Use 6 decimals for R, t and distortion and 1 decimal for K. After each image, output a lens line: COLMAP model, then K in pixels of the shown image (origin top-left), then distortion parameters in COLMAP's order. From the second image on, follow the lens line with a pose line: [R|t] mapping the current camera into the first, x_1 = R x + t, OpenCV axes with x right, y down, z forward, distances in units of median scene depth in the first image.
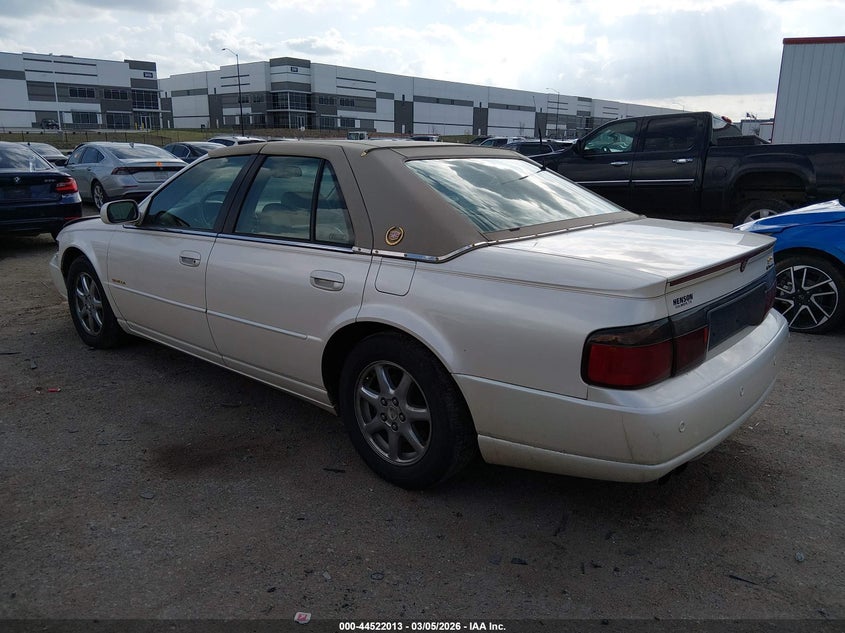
lens RADIAL K [[639.1, 0, 422.5], [0, 639.1, 316.5], [0, 0, 1]] dist [-0.153015, 0.082317]
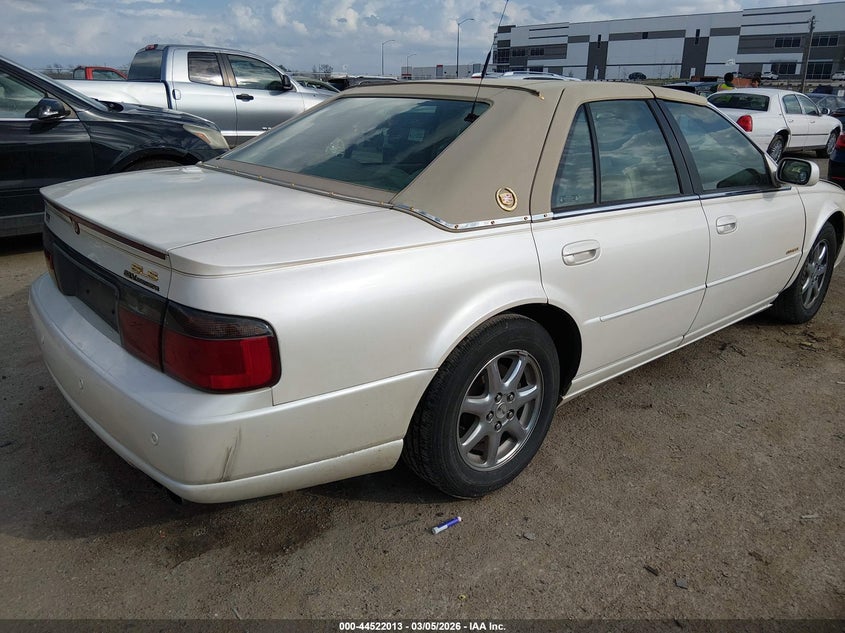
lens RADIAL K [[639.1, 0, 422.5], [0, 639.1, 316.5], [0, 0, 1]] dist [-0.153015, 0.082317]
pose [[-0.116385, 0.316569, -0.941402, 0.892334], [-0.245760, 0.909189, 0.336120, -0.212117], [0.962318, 0.270479, -0.028016, 0.849033]]
